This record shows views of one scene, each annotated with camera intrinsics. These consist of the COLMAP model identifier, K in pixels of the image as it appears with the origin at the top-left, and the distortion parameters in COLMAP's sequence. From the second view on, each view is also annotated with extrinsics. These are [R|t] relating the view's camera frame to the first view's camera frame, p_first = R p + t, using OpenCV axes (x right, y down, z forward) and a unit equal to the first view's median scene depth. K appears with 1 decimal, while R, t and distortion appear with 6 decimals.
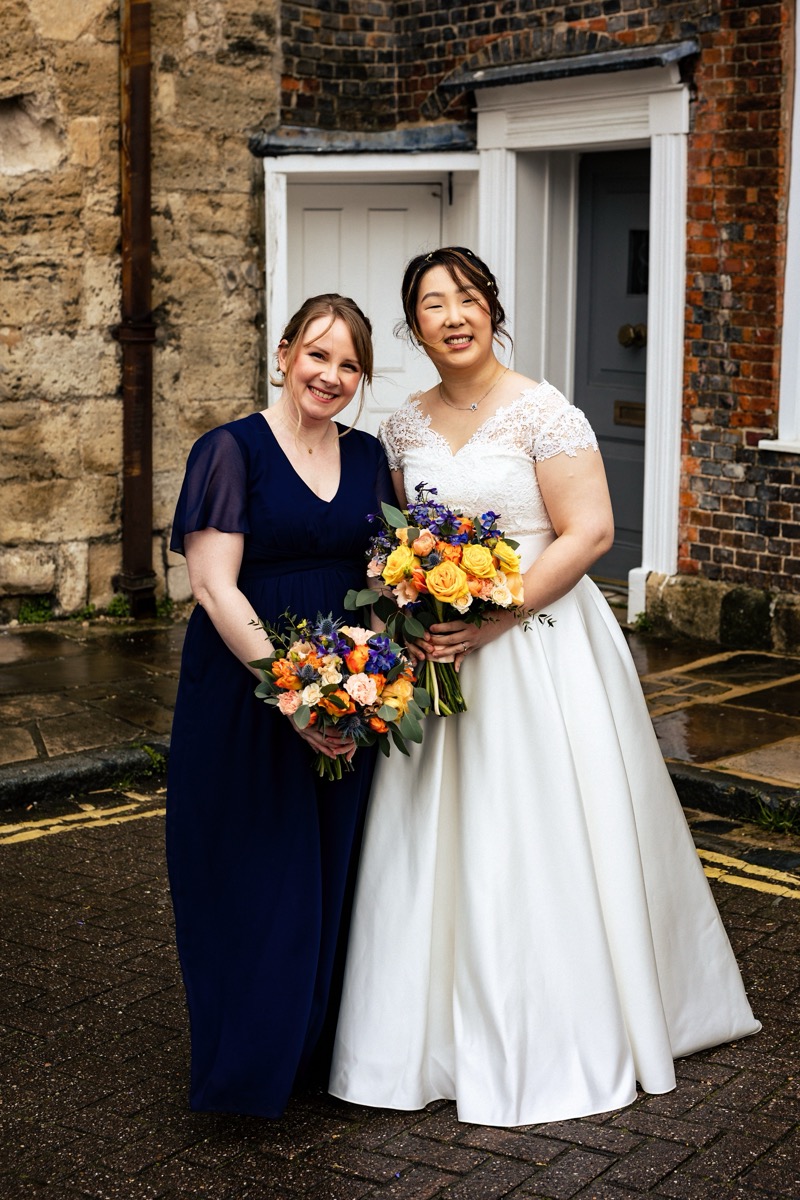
lens RADIAL K [[1853.3, 0, 403.4], [0, 1853.3, 585.4], [0, 0, 1]] dist [0.006092, 0.008639]
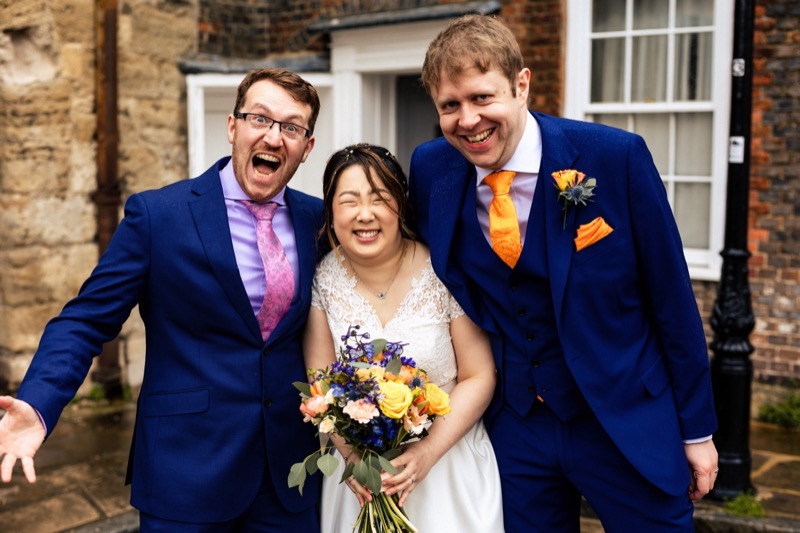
lens RADIAL K [[1130.6, 0, 385.3], [0, 1130.6, 263.5], [0, 0, 1]] dist [-0.005808, 0.044643]
pose [[0.972501, -0.027094, 0.231316, -0.140480], [0.045125, 0.996309, -0.073015, -0.014200], [-0.228484, 0.081445, 0.970135, 0.128889]]
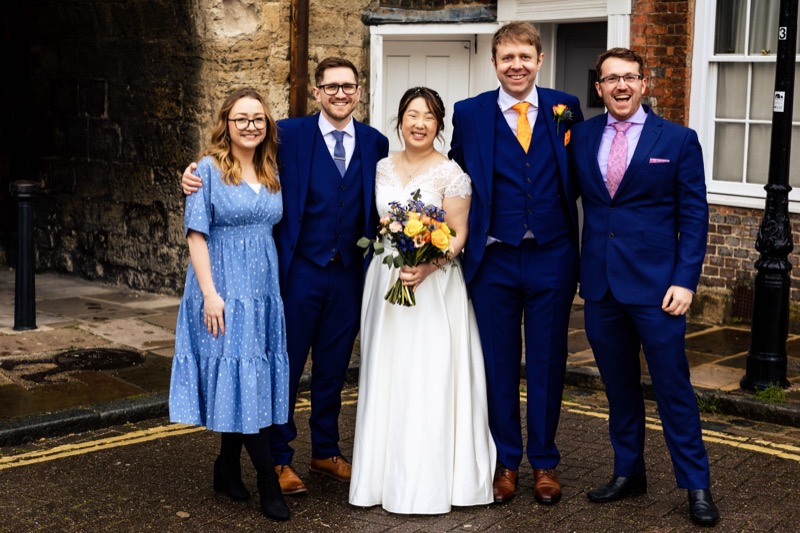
lens RADIAL K [[1253.2, 0, 351.0], [0, 1253.2, 266.0], [0, 0, 1]] dist [0.012999, -0.051650]
pose [[0.999962, 0.005741, -0.006624, -0.088226], [-0.005922, 0.999599, -0.027683, 0.019119], [0.006463, 0.027721, 0.999595, -0.135798]]
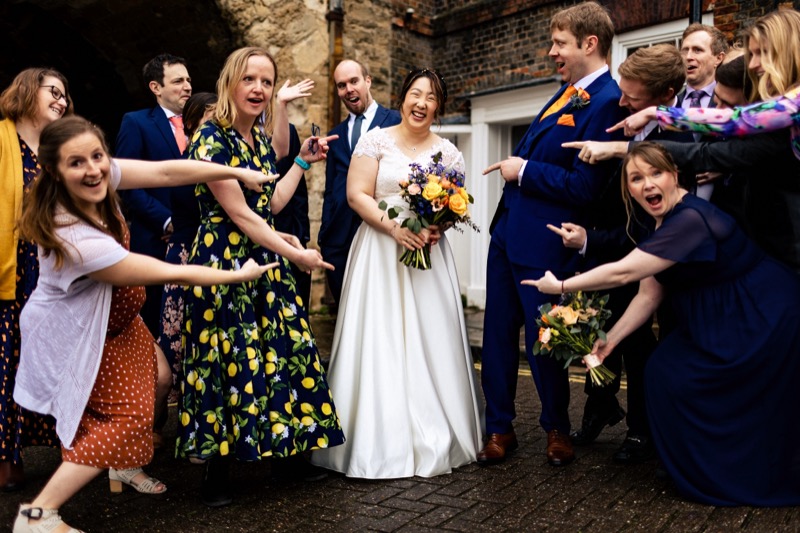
lens RADIAL K [[764.1, 0, 406.8], [0, 764.1, 267.4], [0, 0, 1]] dist [0.003060, -0.002237]
pose [[0.999193, -0.000829, 0.040147, -0.089992], [0.005599, 0.992895, -0.118860, 0.075186], [-0.039763, 0.118988, 0.992099, 0.032297]]
